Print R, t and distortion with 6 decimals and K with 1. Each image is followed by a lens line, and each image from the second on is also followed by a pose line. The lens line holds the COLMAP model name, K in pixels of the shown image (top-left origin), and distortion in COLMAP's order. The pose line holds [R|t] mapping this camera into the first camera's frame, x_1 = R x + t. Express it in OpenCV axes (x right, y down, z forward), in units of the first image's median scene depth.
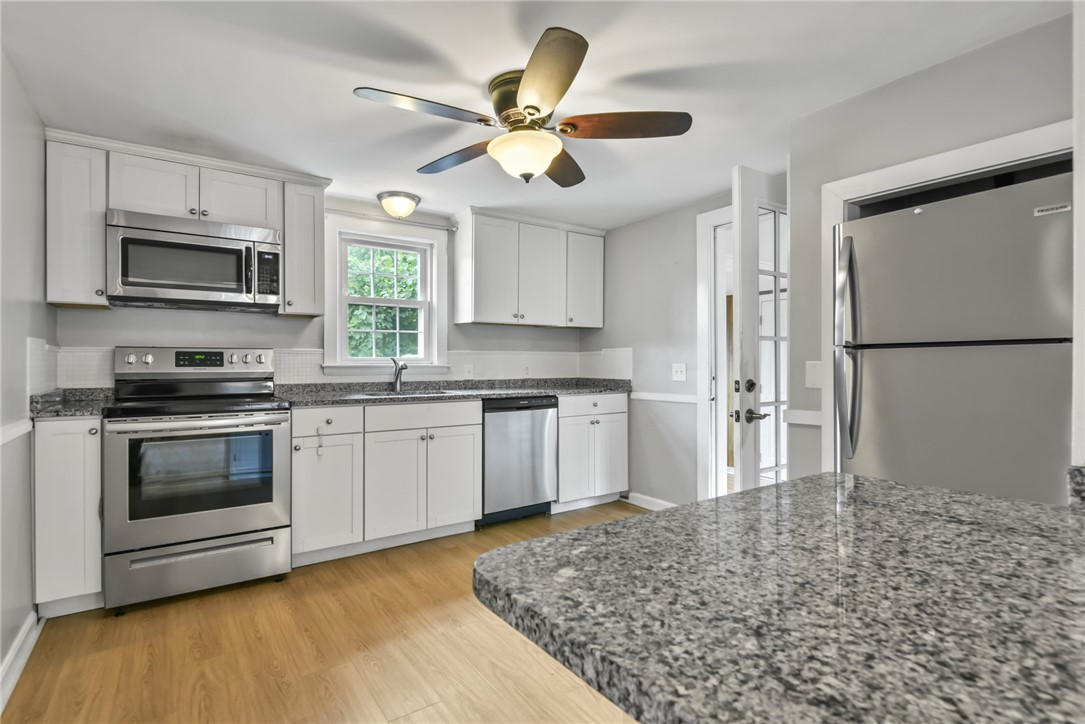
lens RADIAL K [[530.6, 0, 539.7], [0, 530.6, 360.9], [0, 0, 1]] dist [-0.000691, -0.000220]
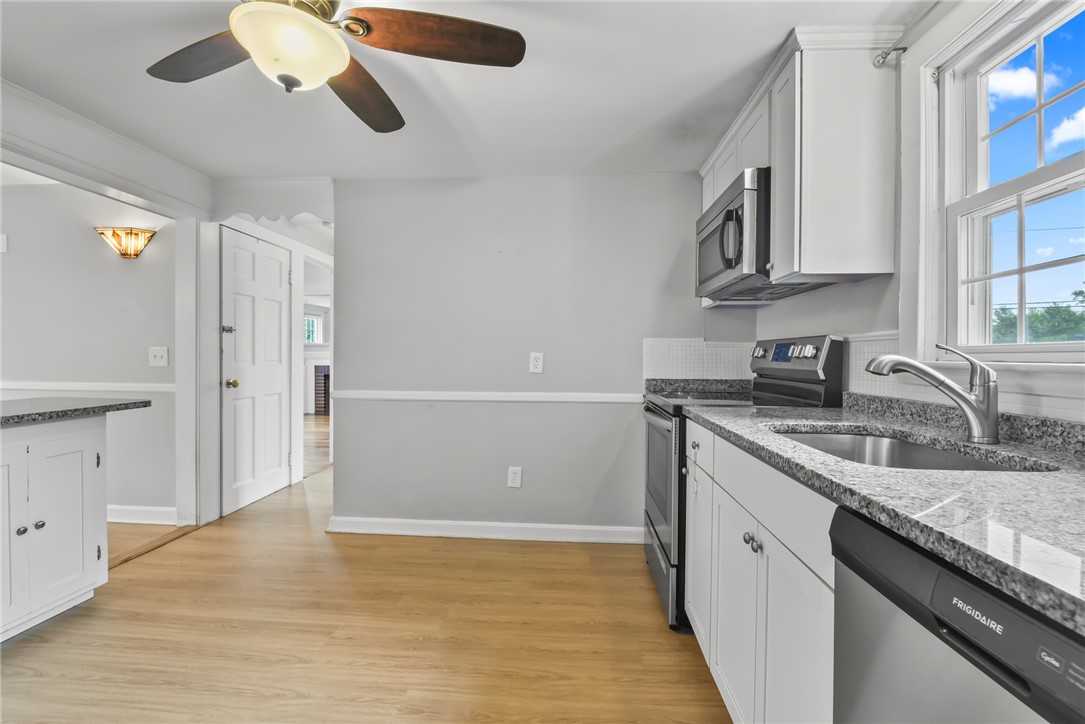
lens RADIAL K [[505.2, 0, 543.2], [0, 505.2, 360.9], [0, 0, 1]] dist [-0.003225, -0.002033]
pose [[-0.639380, 0.004977, -0.768875, 0.198491], [-0.003900, 0.999945, 0.009716, 0.004050], [0.768881, 0.009211, -0.639325, 1.210866]]
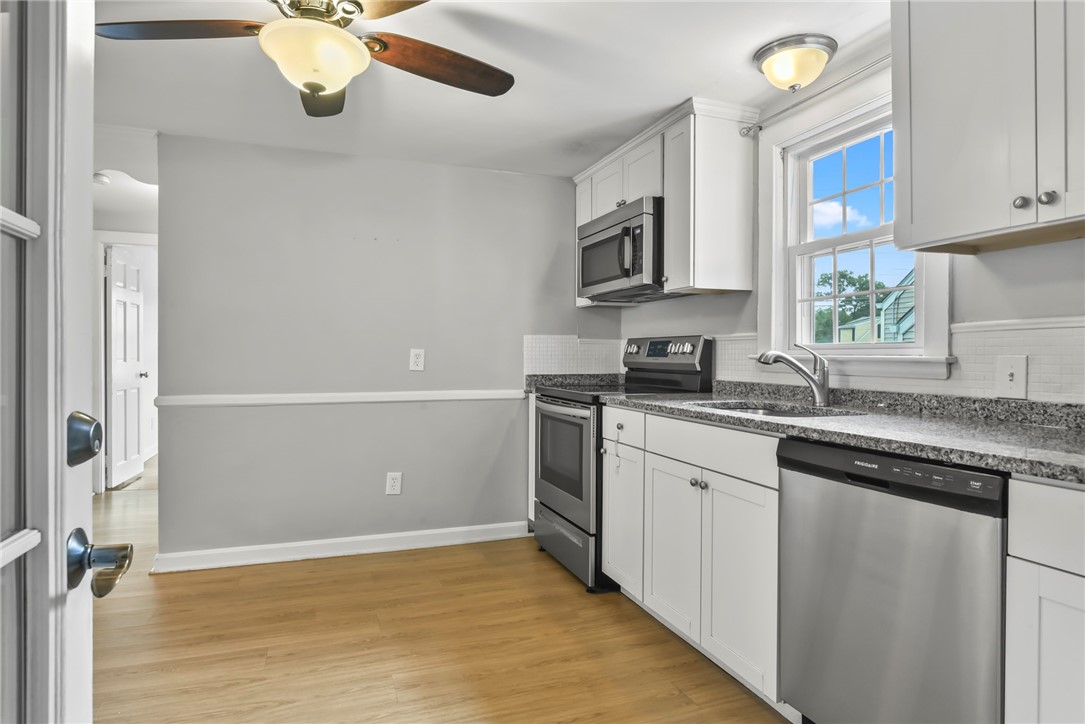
lens RADIAL K [[635.0, 0, 541.0], [0, 635.0, 357.4], [0, 0, 1]] dist [0.017334, -0.004168]
pose [[-0.269841, 0.005085, -0.962891, 0.527282], [-0.000971, 0.999984, 0.005553, 0.005986], [0.962904, 0.002433, -0.269832, 1.102822]]
